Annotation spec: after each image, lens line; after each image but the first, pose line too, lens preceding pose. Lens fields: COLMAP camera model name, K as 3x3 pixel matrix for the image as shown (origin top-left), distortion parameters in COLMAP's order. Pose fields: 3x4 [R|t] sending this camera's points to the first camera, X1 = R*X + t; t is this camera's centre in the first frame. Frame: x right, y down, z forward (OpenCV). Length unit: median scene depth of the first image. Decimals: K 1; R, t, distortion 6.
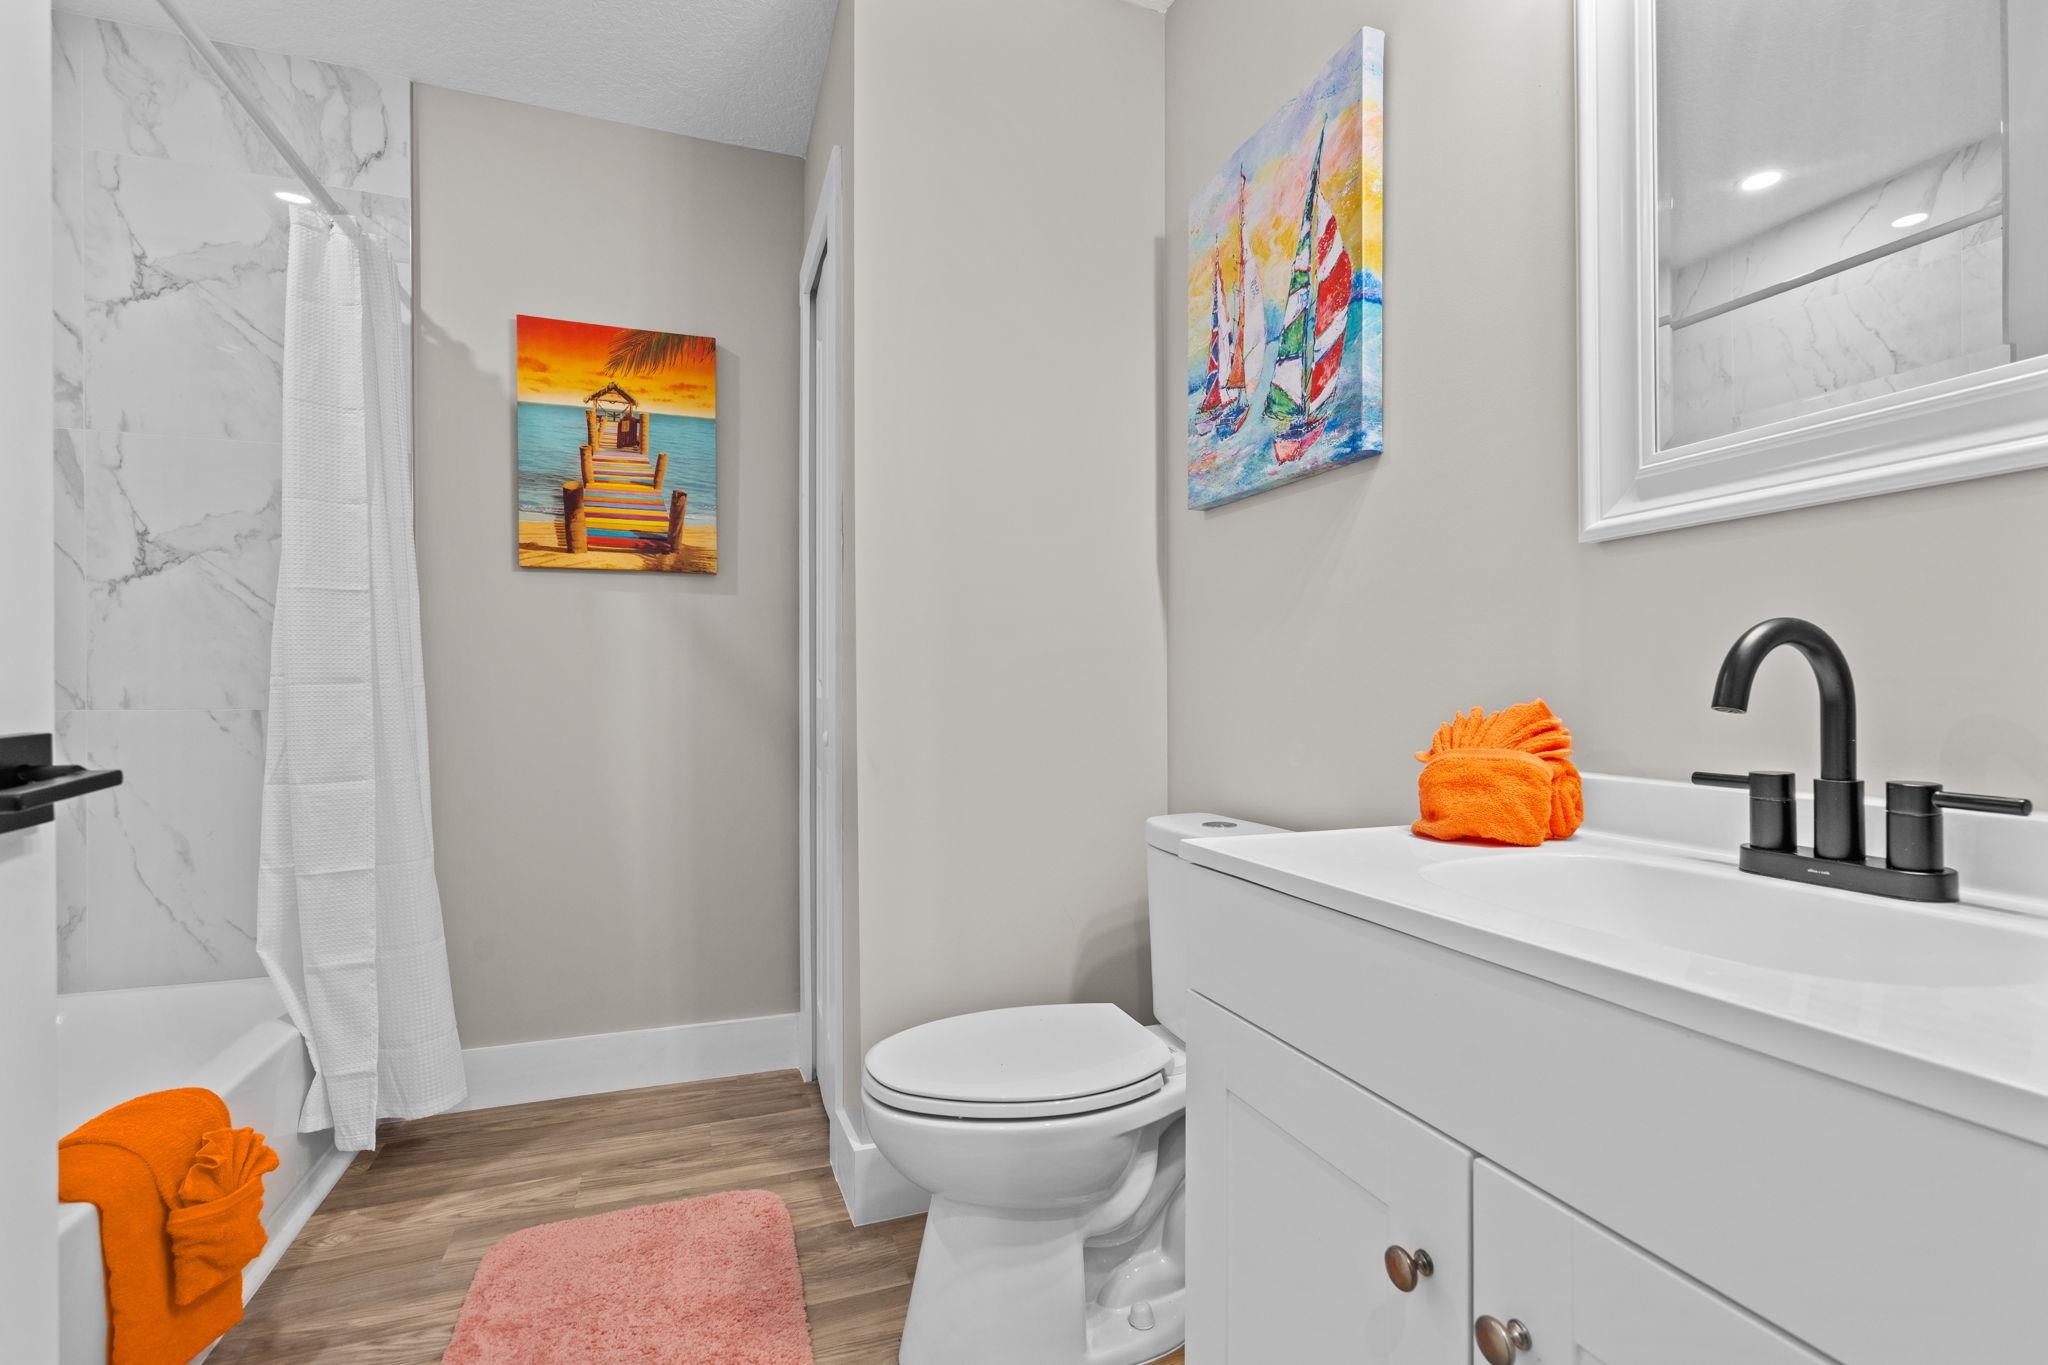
lens RADIAL K [[937.6, 0, 1023.3], [0, 937.6, 690.5], [0, 0, 1]] dist [-0.003492, 0.000382]
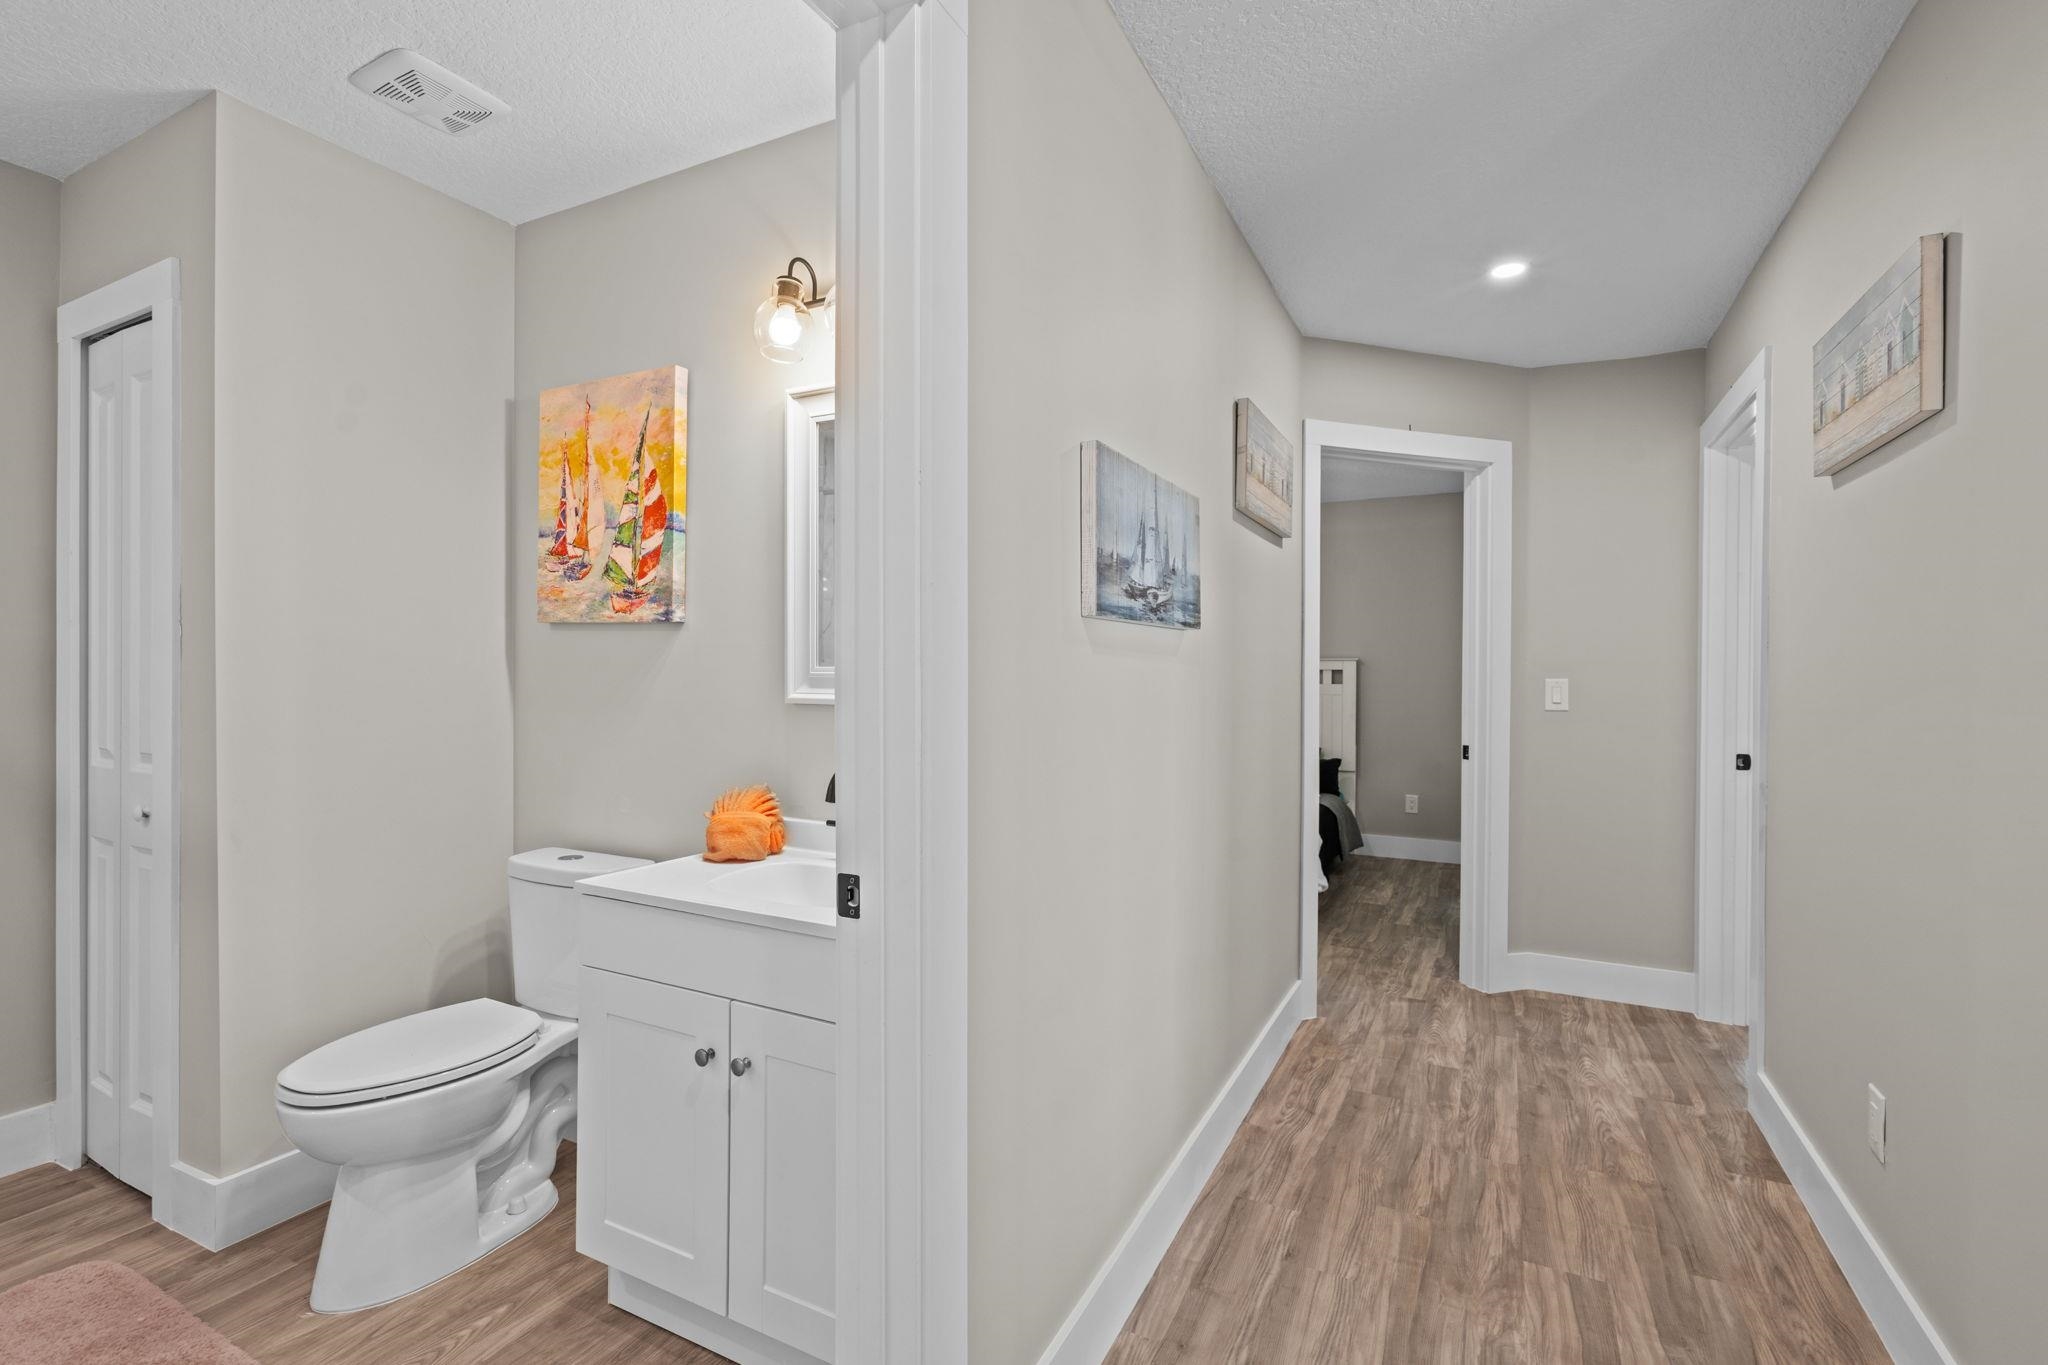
lens RADIAL K [[920.6, 0, 1021.8], [0, 920.6, 673.5], [0, 0, 1]] dist [-0.004099, -0.000104]
pose [[0.737468, 0.003215, 0.675375, -0.191934], [-0.008995, 0.999947, 0.005062, -0.125617], [-0.675322, -0.009808, 0.737457, -0.419855]]
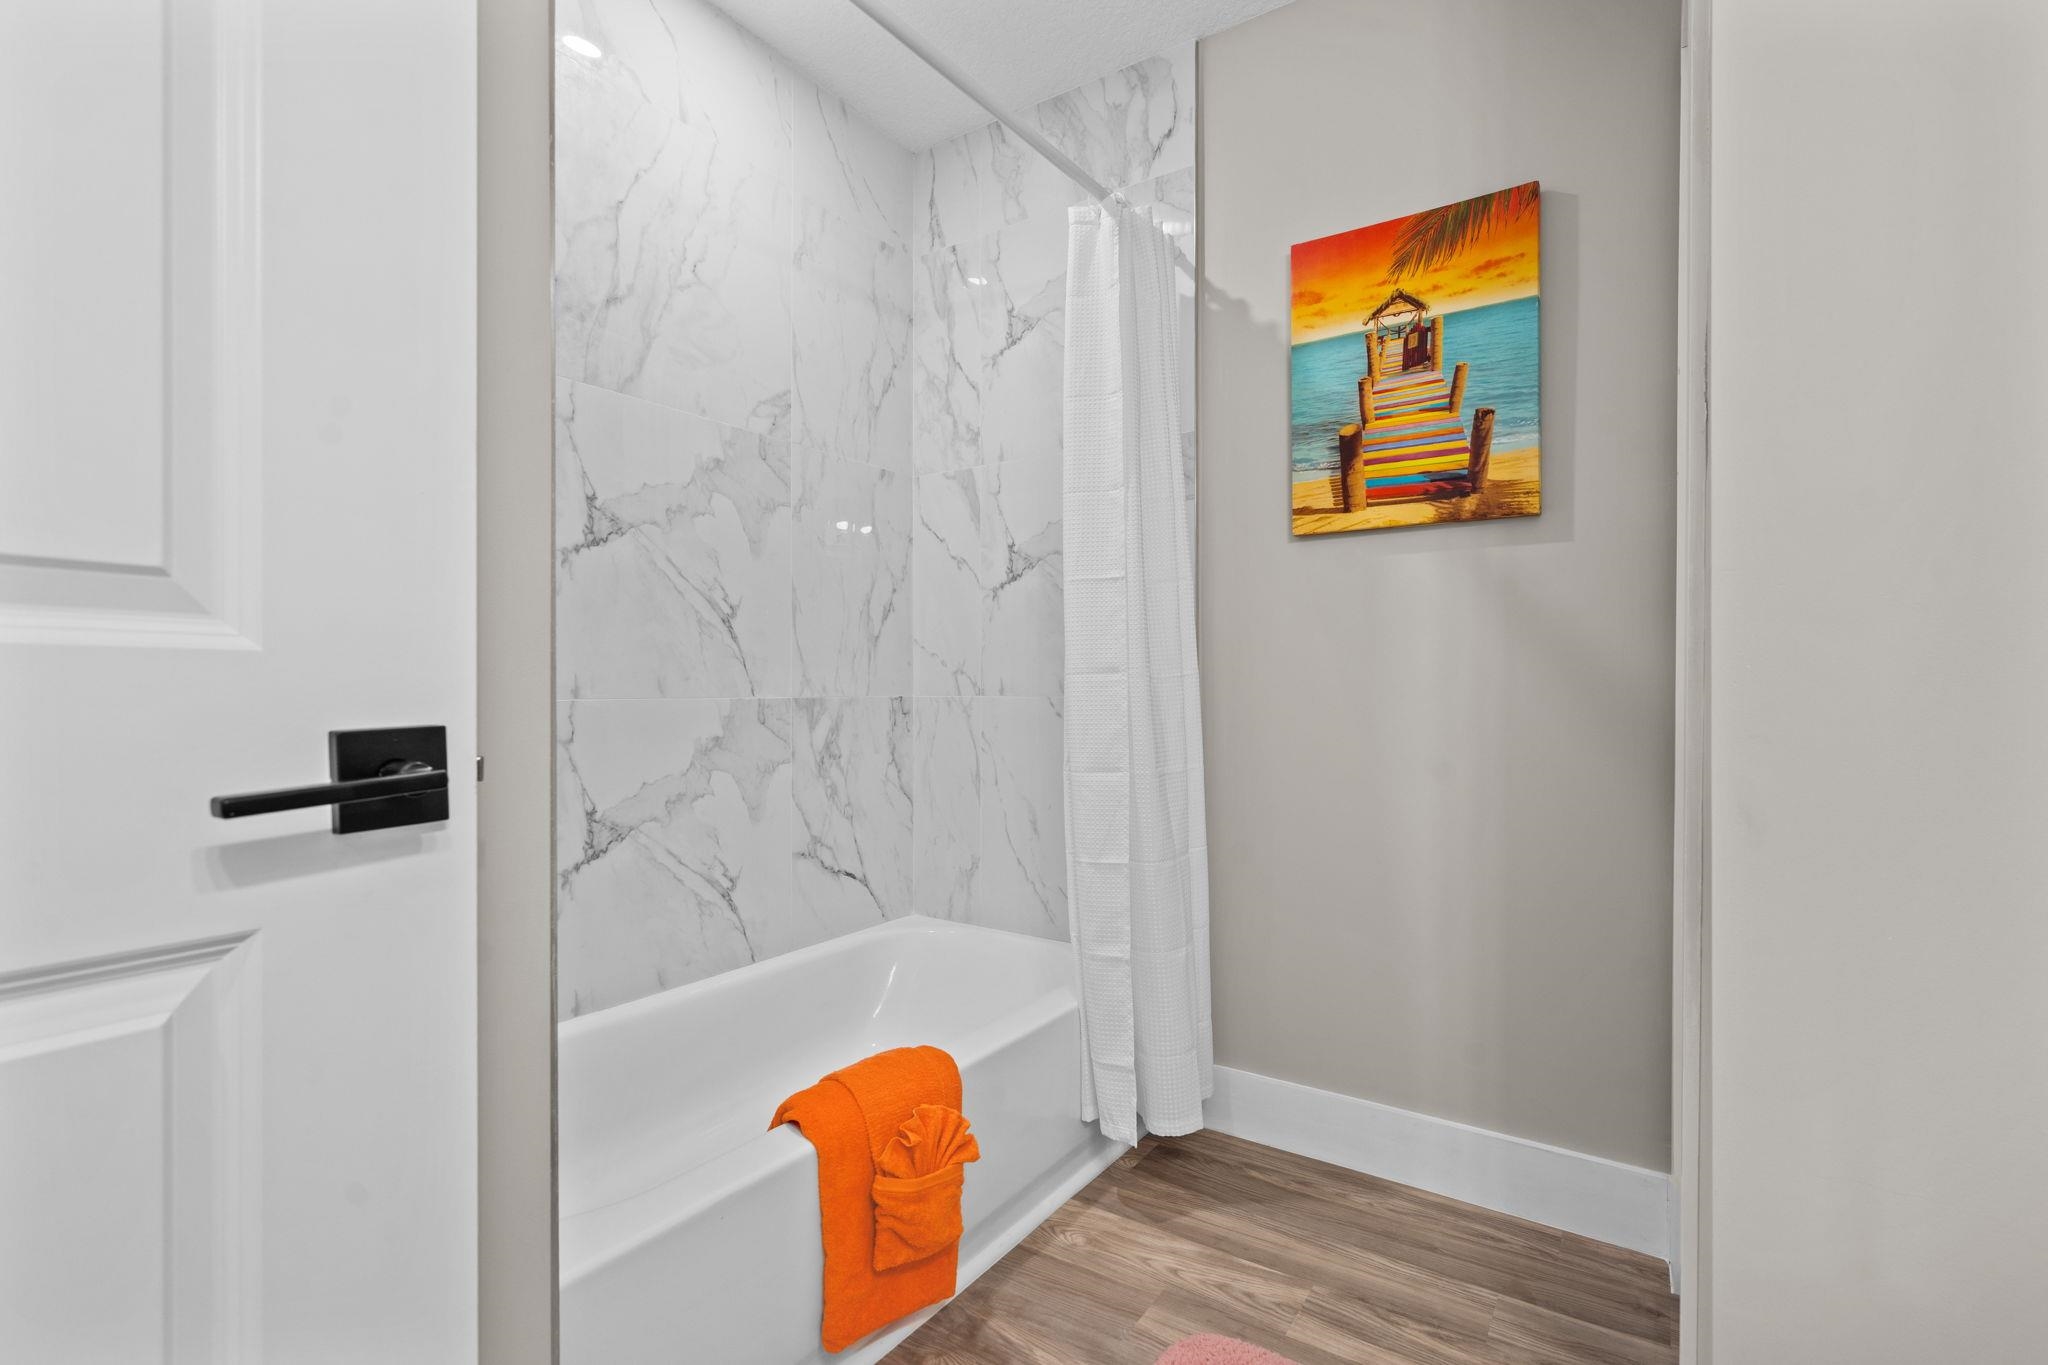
lens RADIAL K [[937.6, 0, 1023.3], [0, 937.6, 690.5], [0, 0, 1]] dist [-0.003492, 0.000382]
pose [[0.587824, 0.008172, -0.808947, 0.023559], [0.002320, 0.999928, 0.011787, -0.000130], [0.808985, -0.008805, 0.587763, 0.346334]]
